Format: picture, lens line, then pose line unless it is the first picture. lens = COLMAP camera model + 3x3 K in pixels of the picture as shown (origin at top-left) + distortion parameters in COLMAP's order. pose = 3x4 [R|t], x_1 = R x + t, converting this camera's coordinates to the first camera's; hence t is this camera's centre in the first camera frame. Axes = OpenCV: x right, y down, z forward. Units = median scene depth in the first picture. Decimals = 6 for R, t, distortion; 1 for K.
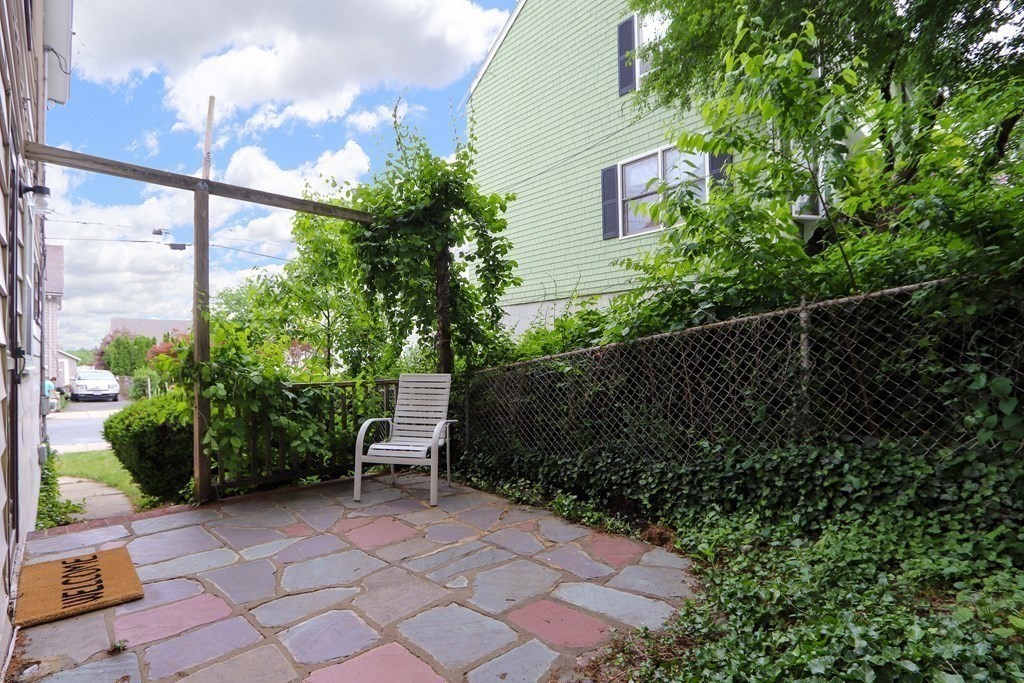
lens RADIAL K [[474.8, 0, 512.0], [0, 474.8, 341.5], [0, 0, 1]] dist [-0.001736, -0.000136]
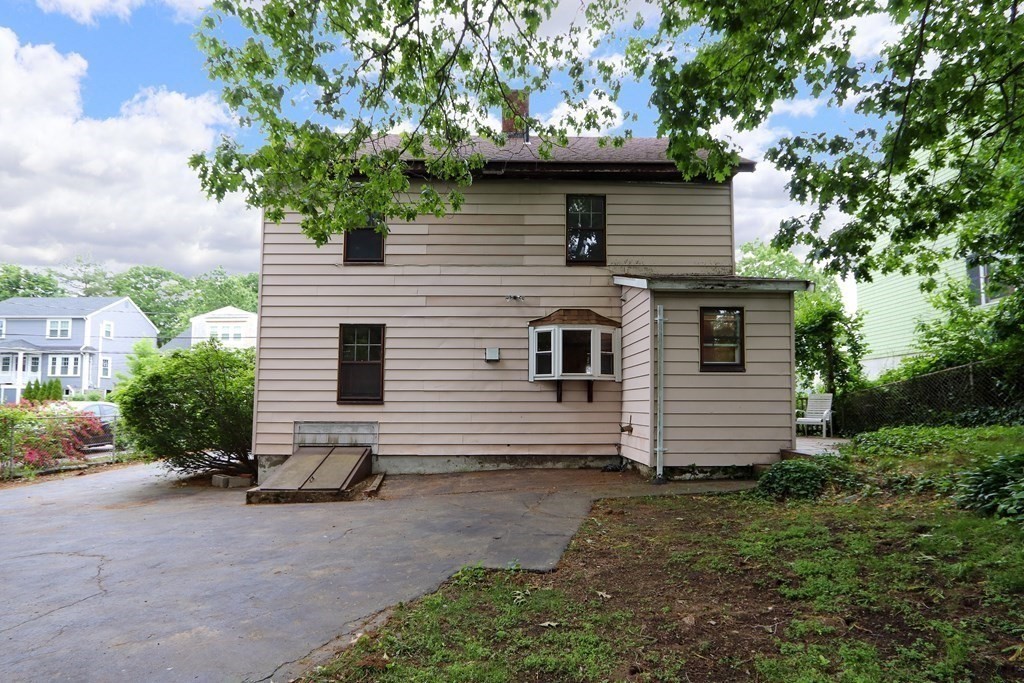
lens RADIAL K [[507.1, 0, 508.6], [0, 507.1, 383.9], [0, 0, 1]] dist [-0.003148, -0.000635]
pose [[0.735293, -0.009531, -0.677682, 0.363817], [-0.001455, 0.999877, -0.015641, 0.054517], [0.677747, 0.012487, 0.735189, -1.811145]]
